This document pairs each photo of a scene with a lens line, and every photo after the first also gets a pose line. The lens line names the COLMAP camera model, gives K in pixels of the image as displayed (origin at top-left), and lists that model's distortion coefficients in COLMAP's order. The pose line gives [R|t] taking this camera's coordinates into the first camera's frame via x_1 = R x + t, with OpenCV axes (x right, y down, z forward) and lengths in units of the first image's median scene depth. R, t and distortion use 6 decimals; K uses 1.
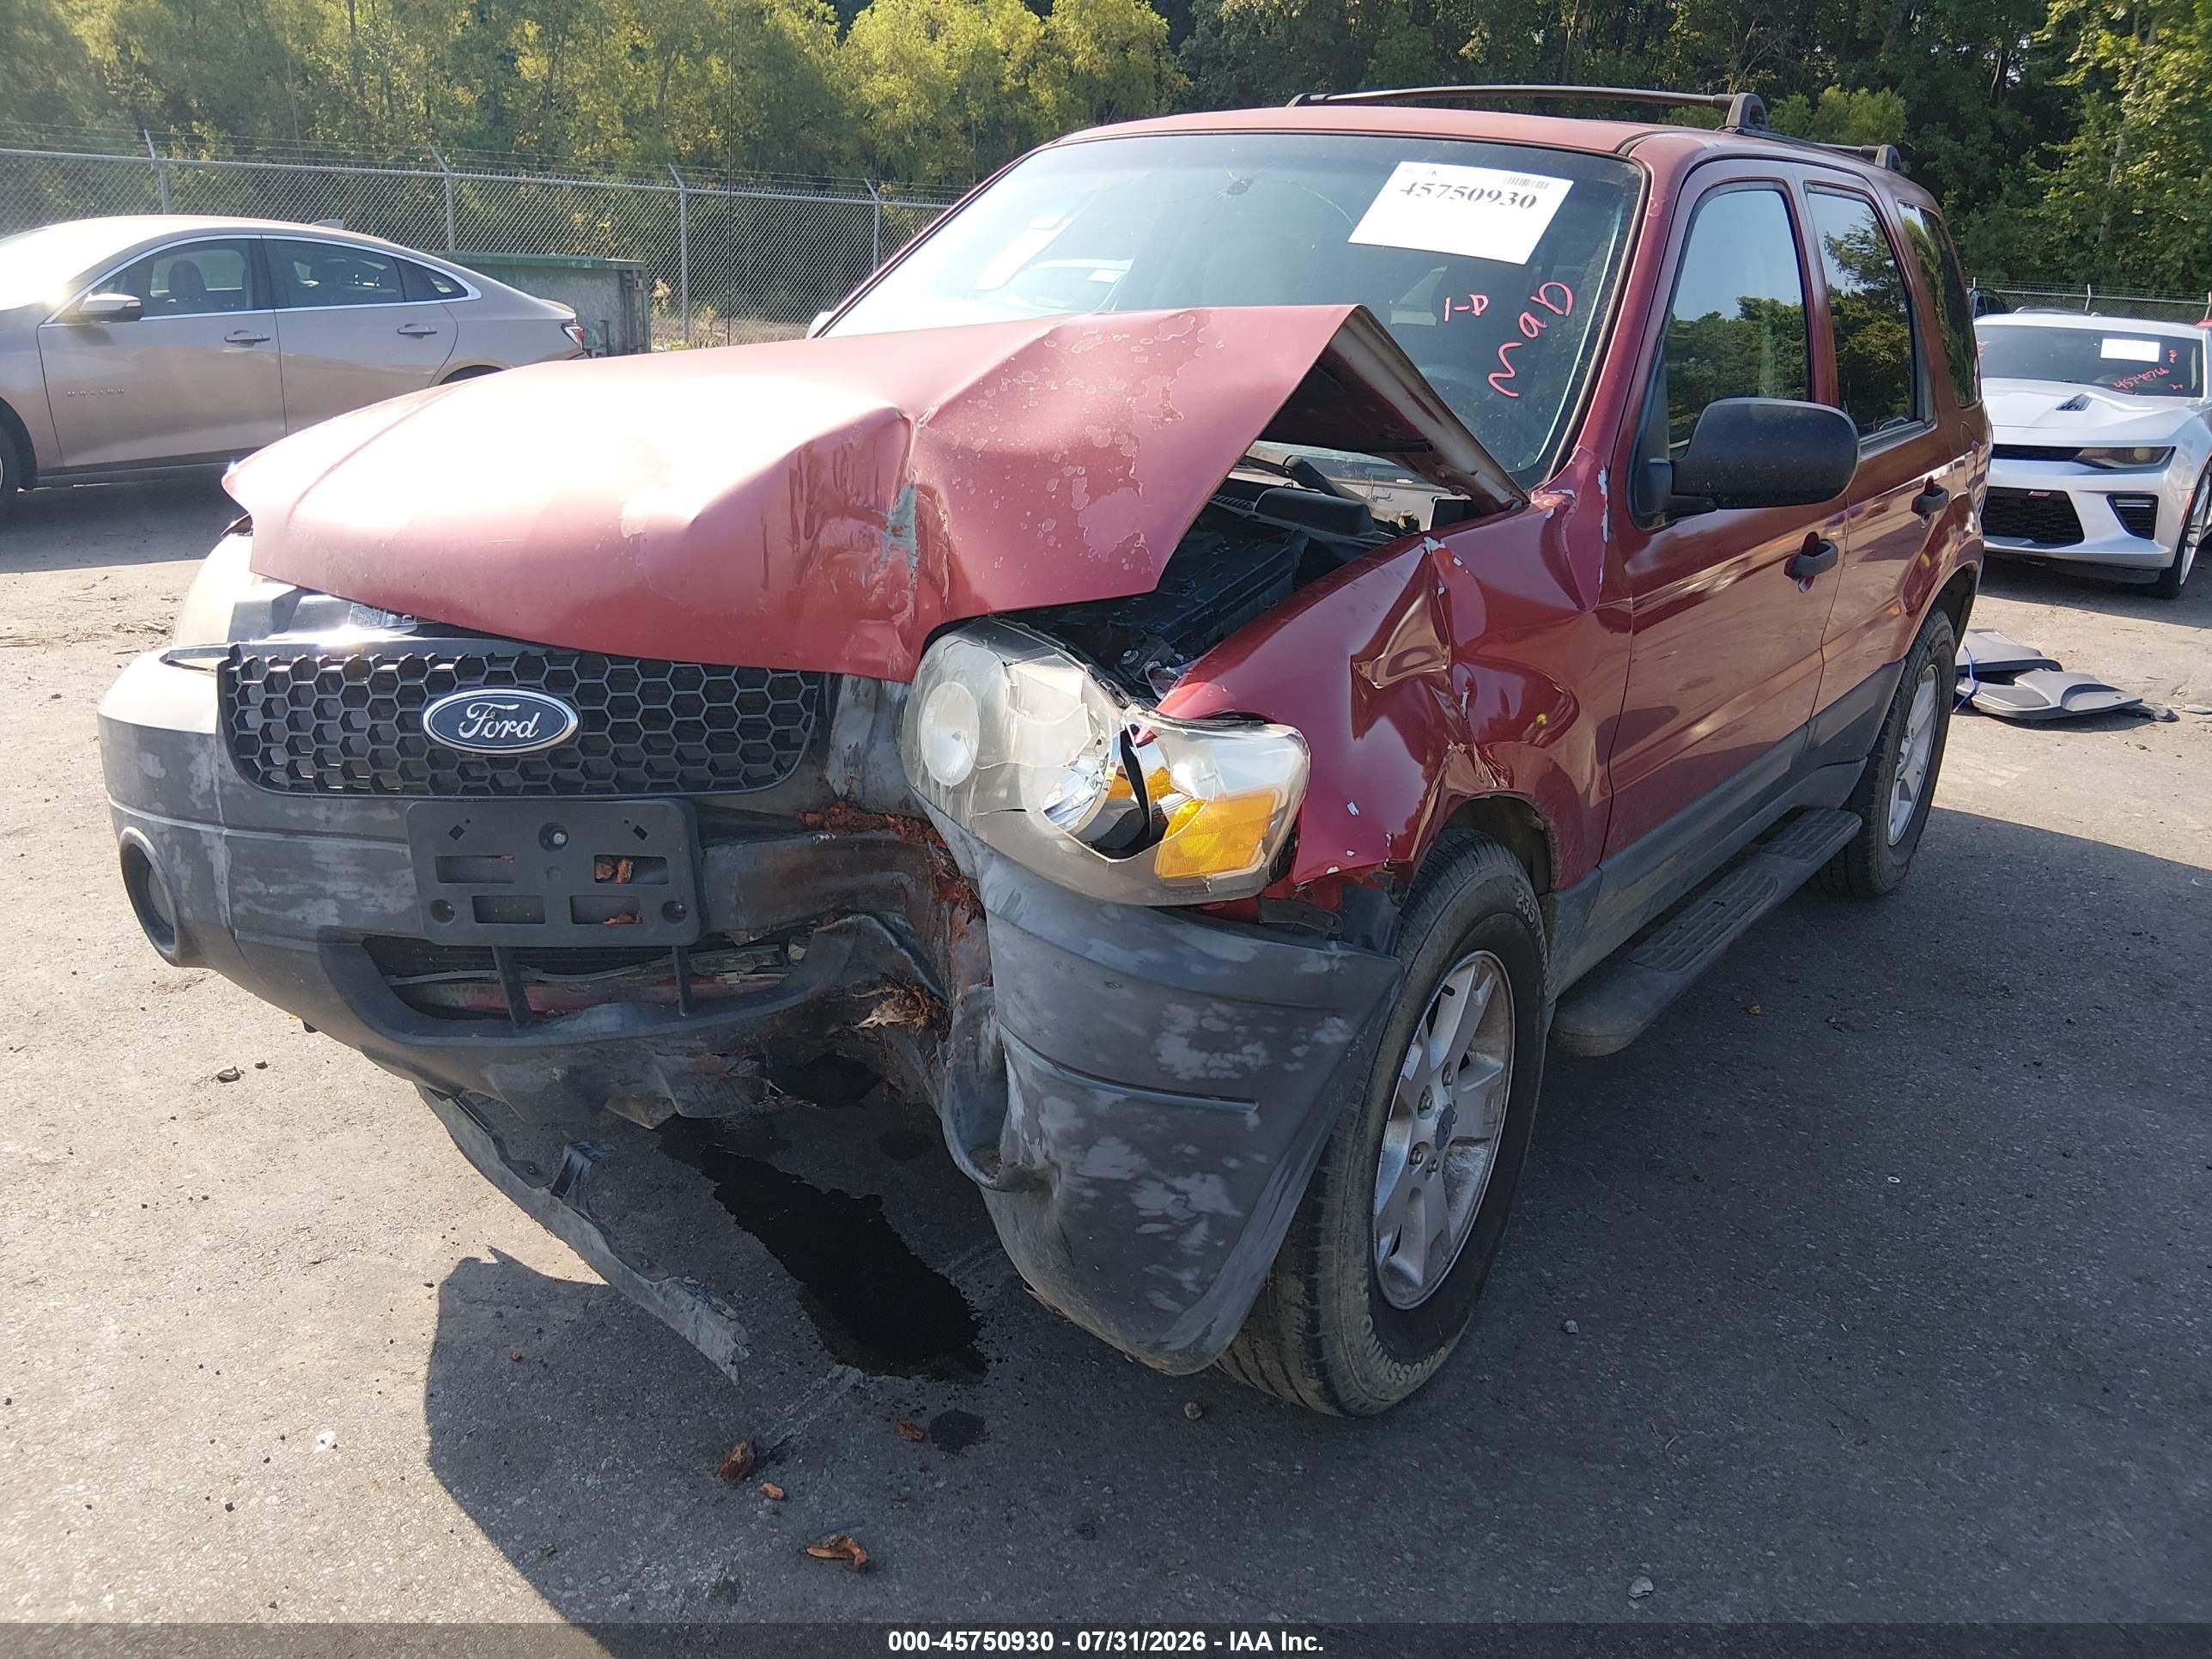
lens RADIAL K [[1668.6, 0, 1093.1], [0, 1668.6, 845.4], [0, 0, 1]] dist [0.093539, -0.143184]
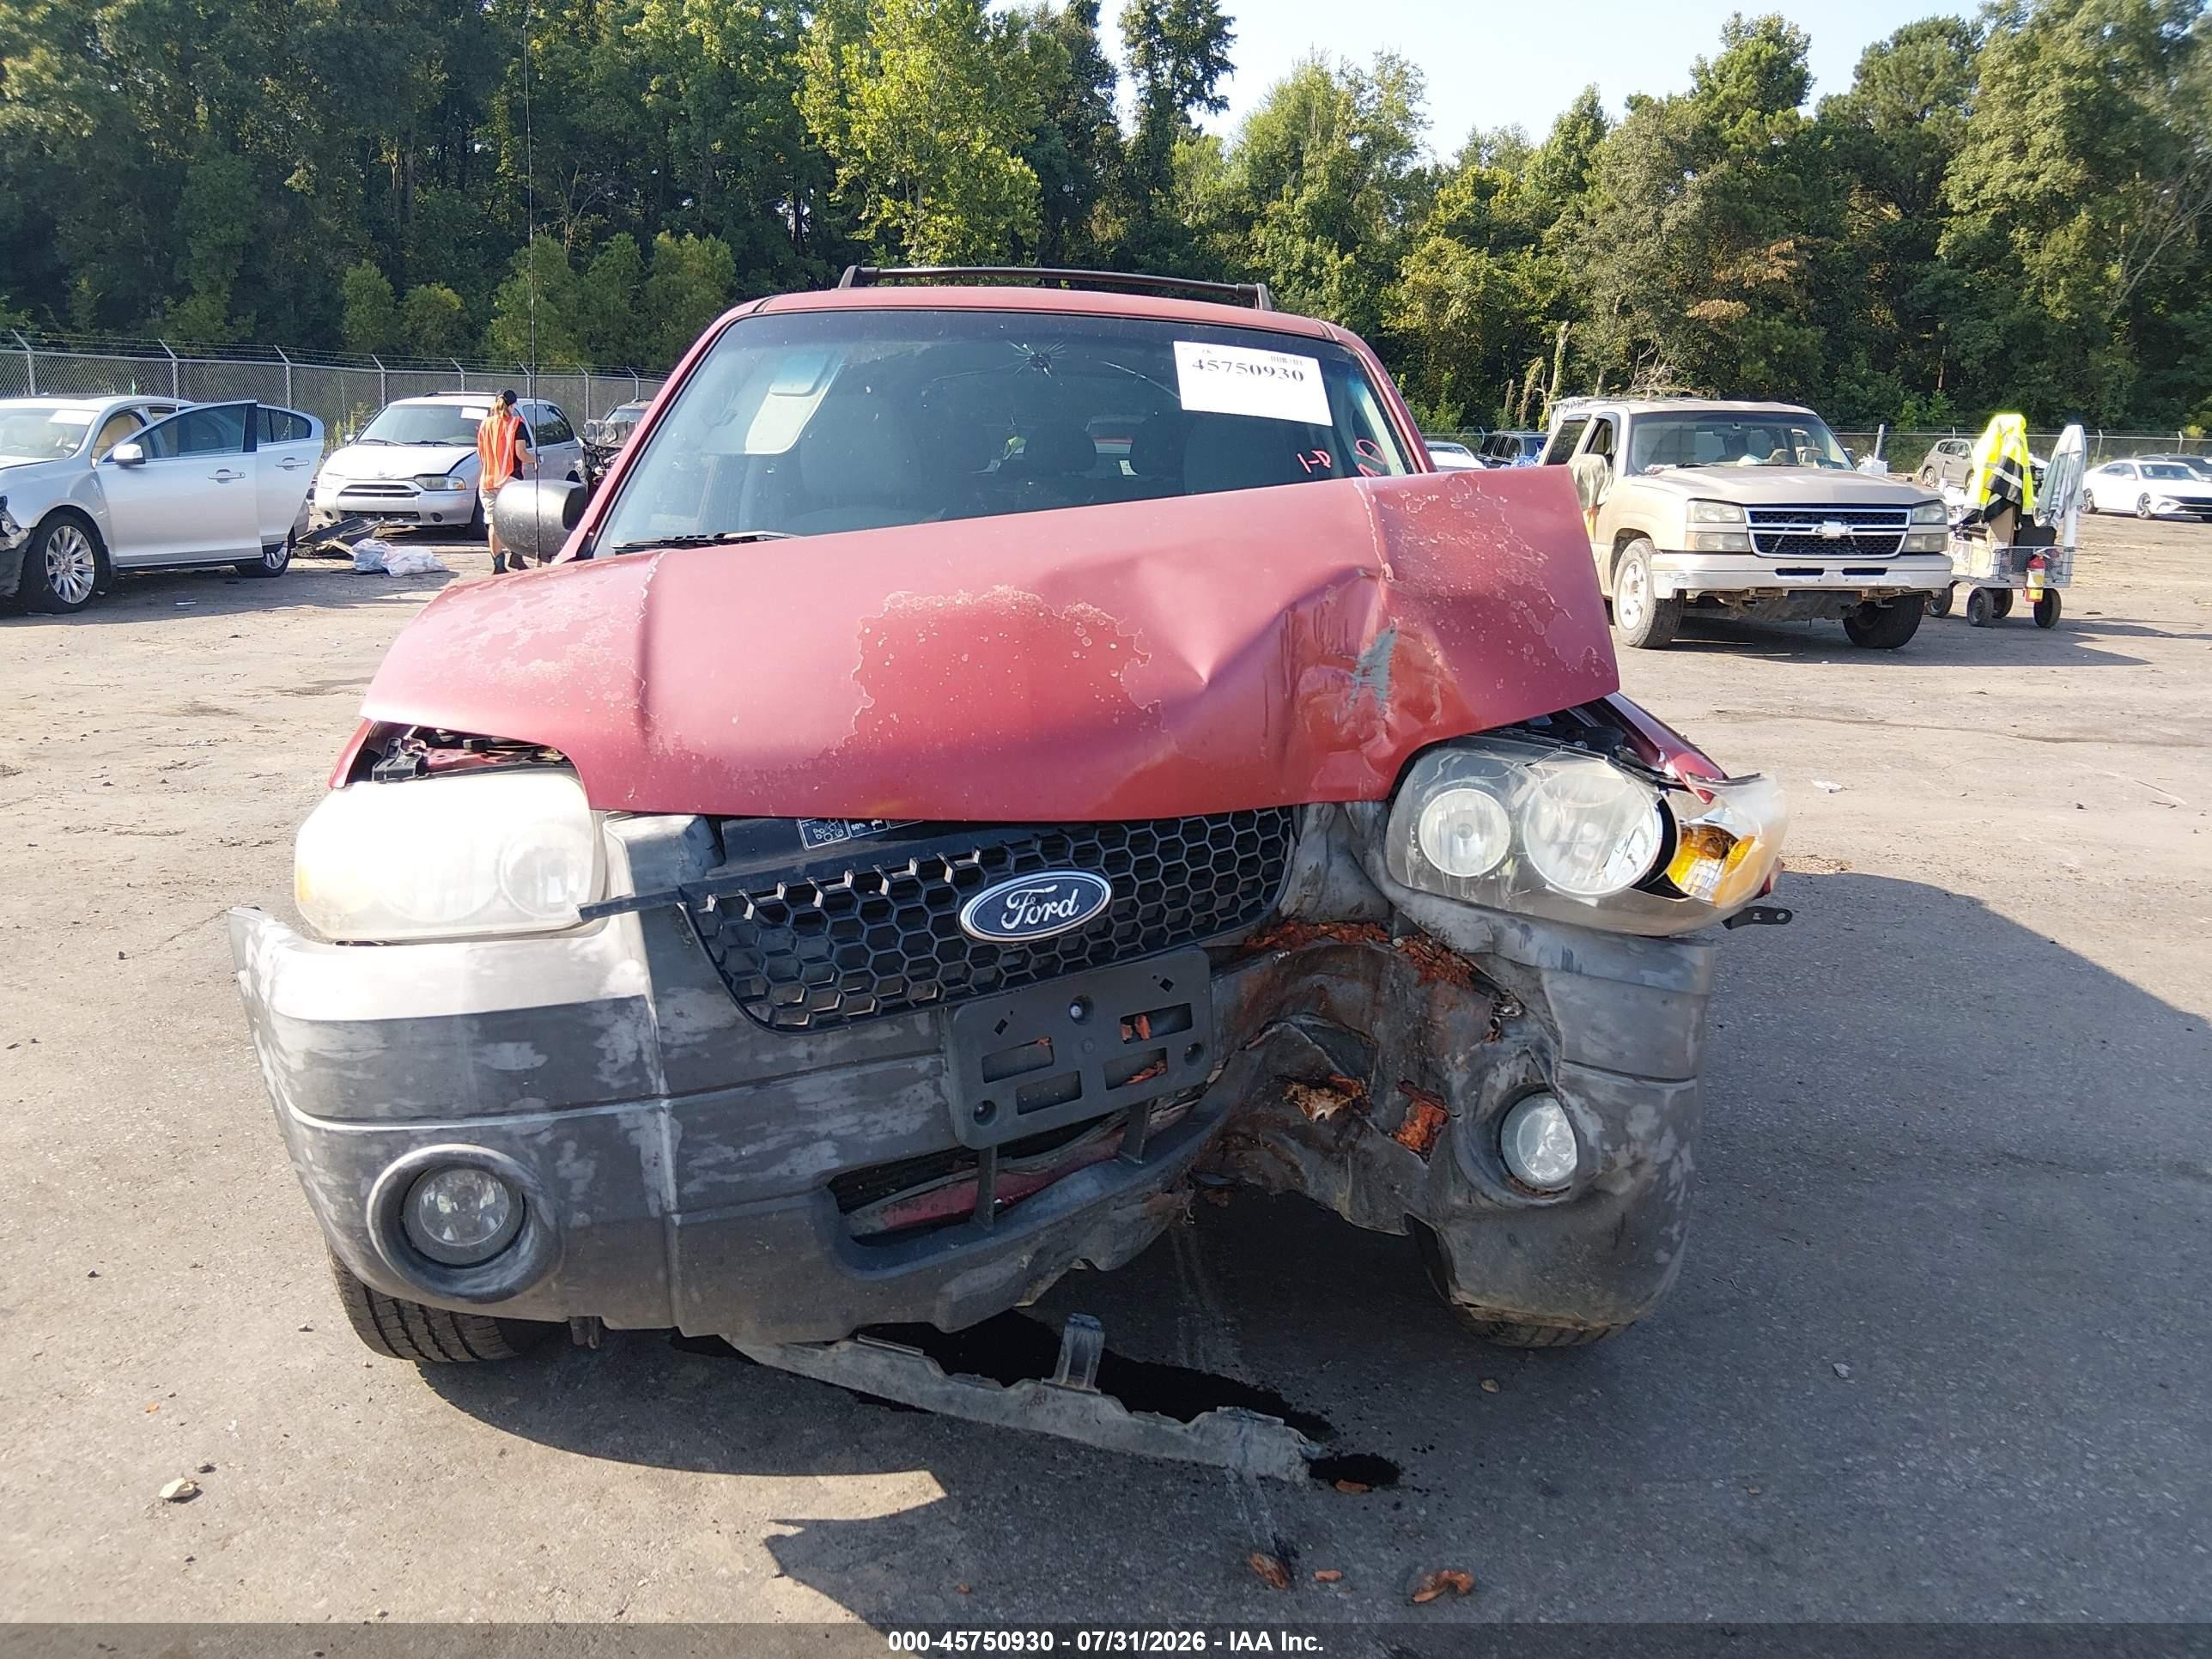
lens RADIAL K [[1668.6, 0, 1112.5], [0, 1668.6, 850.0], [0, 0, 1]] dist [0.093539, -0.143184]
pose [[0.799670, -0.166396, 0.576923, -0.721591], [0.205495, 0.978655, -0.002571, -0.077084], [-0.564181, 0.120611, 0.816794, 0.133568]]
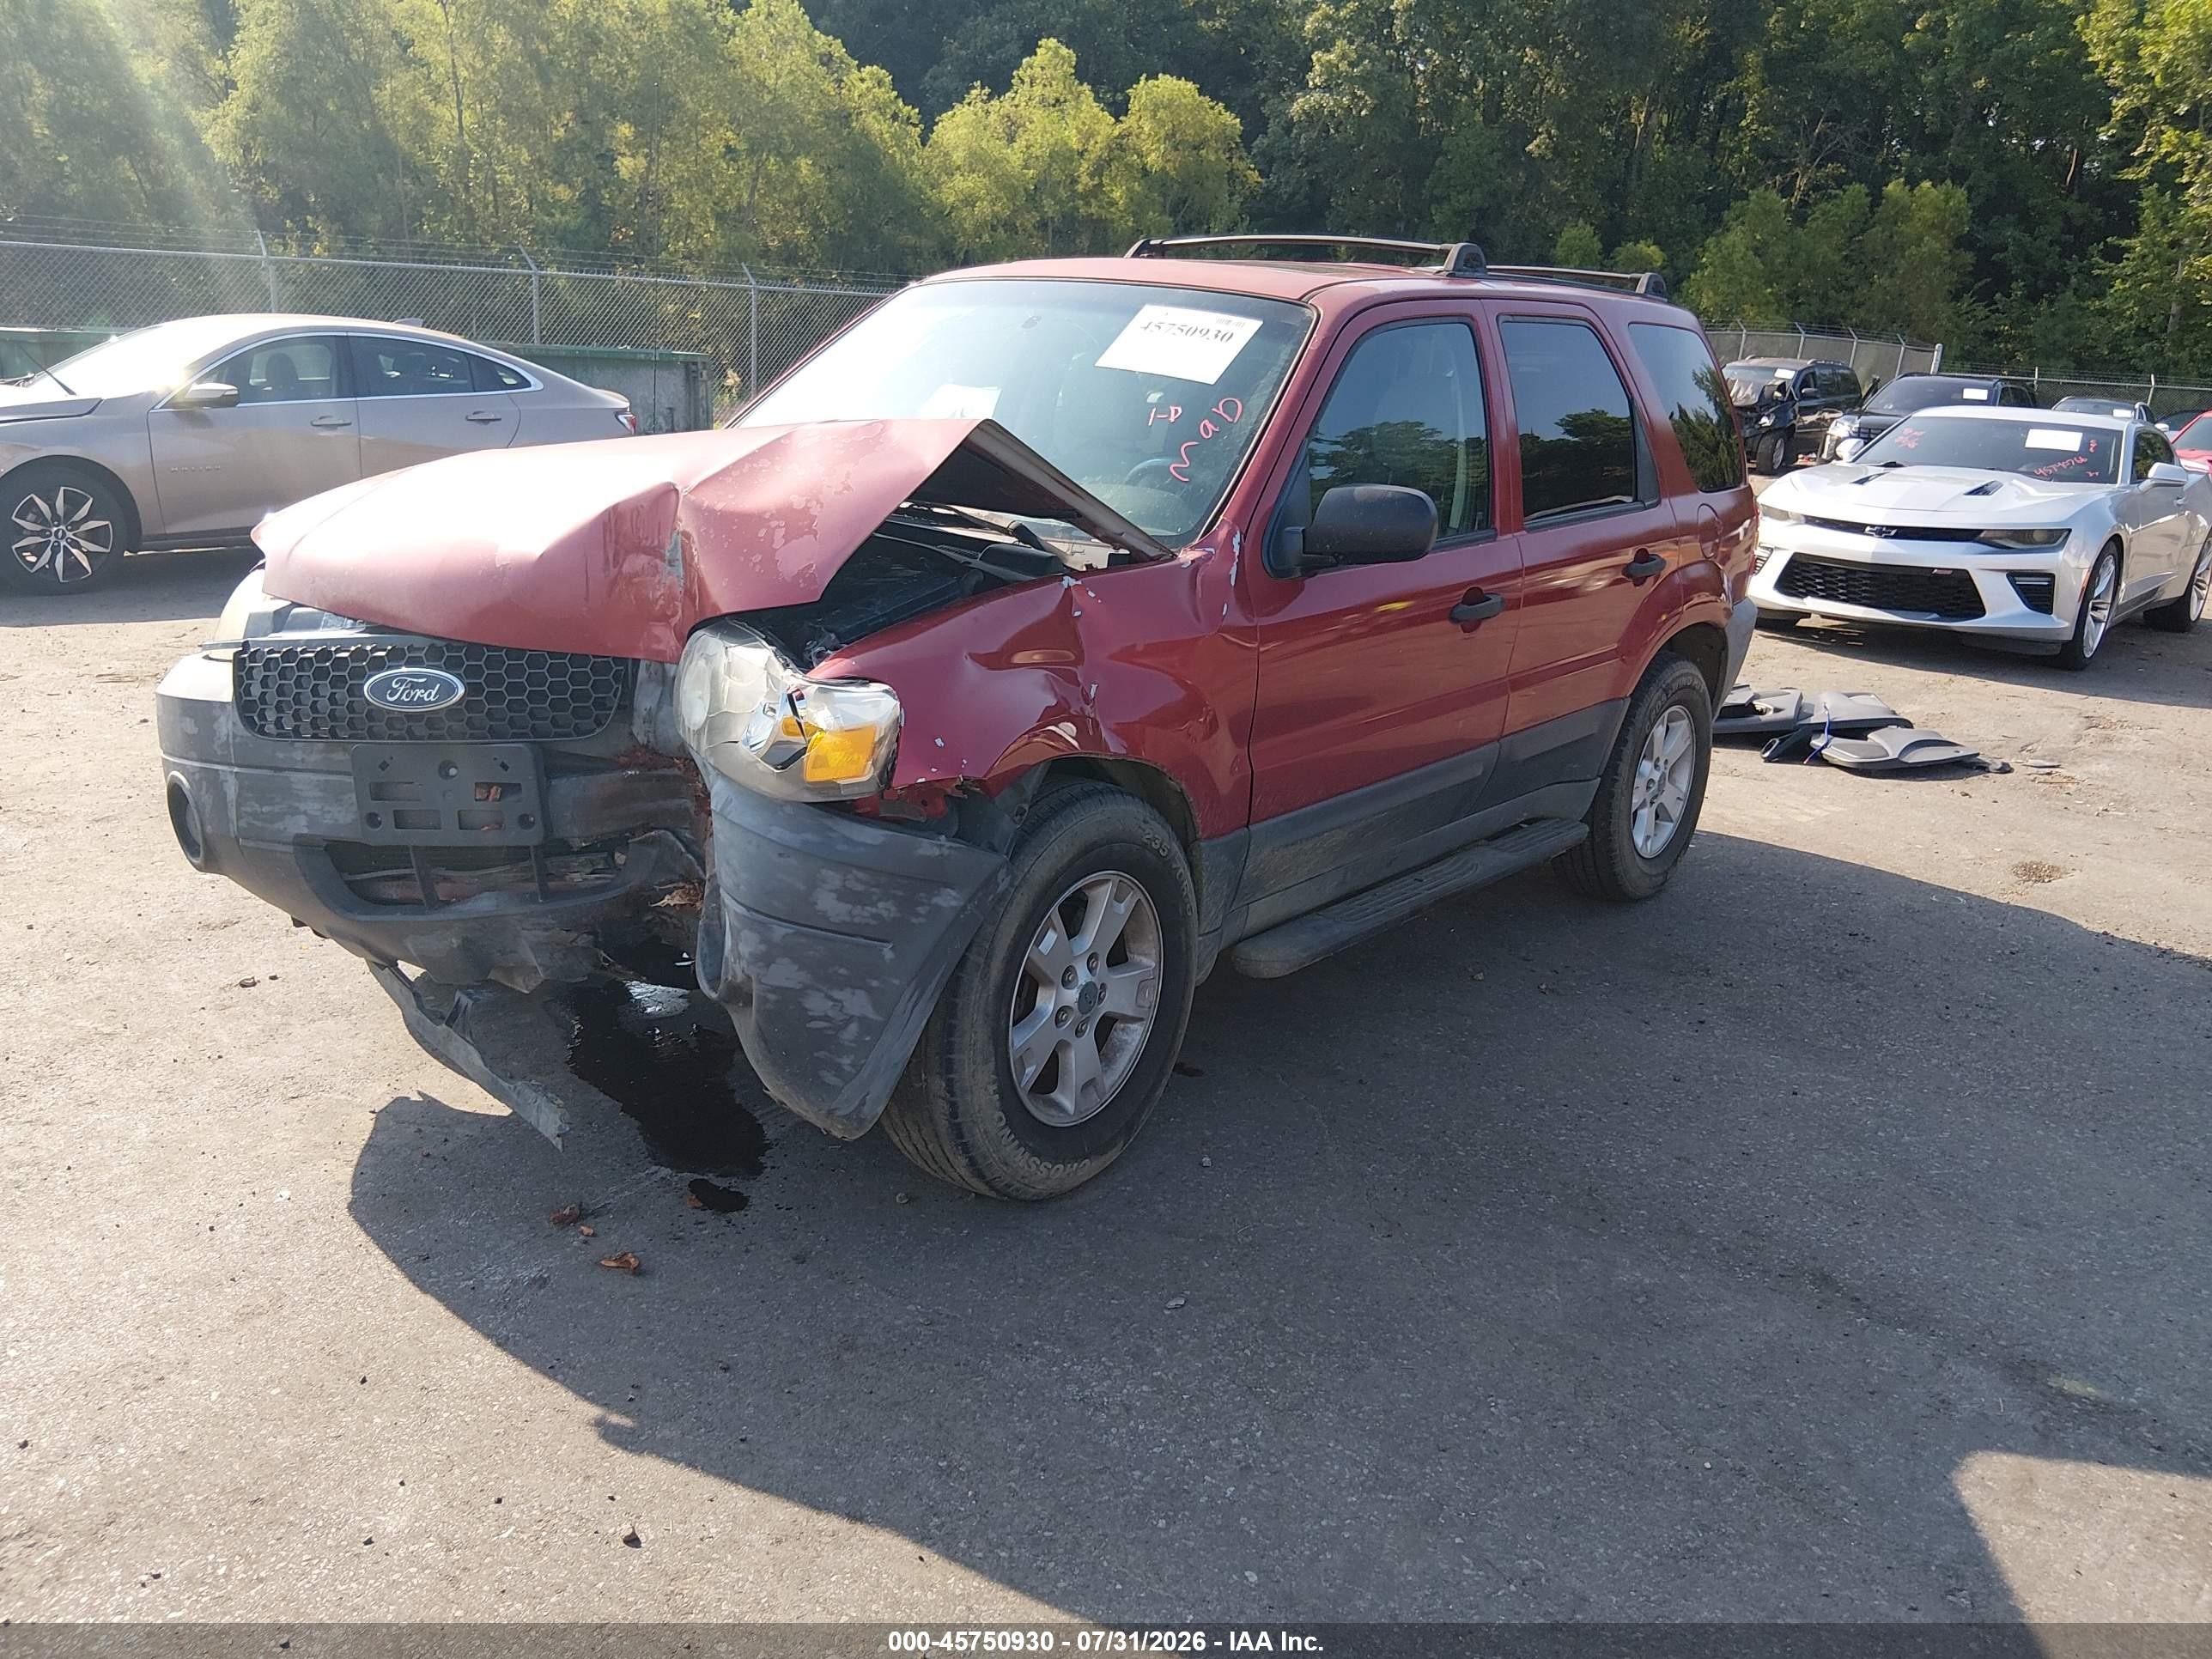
lens RADIAL K [[1668.6, 0, 1083.6], [0, 1668.6, 830.7], [0, 0, 1]] dist [0.093539, -0.143184]
pose [[0.998687, 0.015819, -0.048728, 0.253248], [-0.018444, 0.998375, -0.053911, 0.097292], [0.047796, 0.054739, 0.997356, -0.362952]]
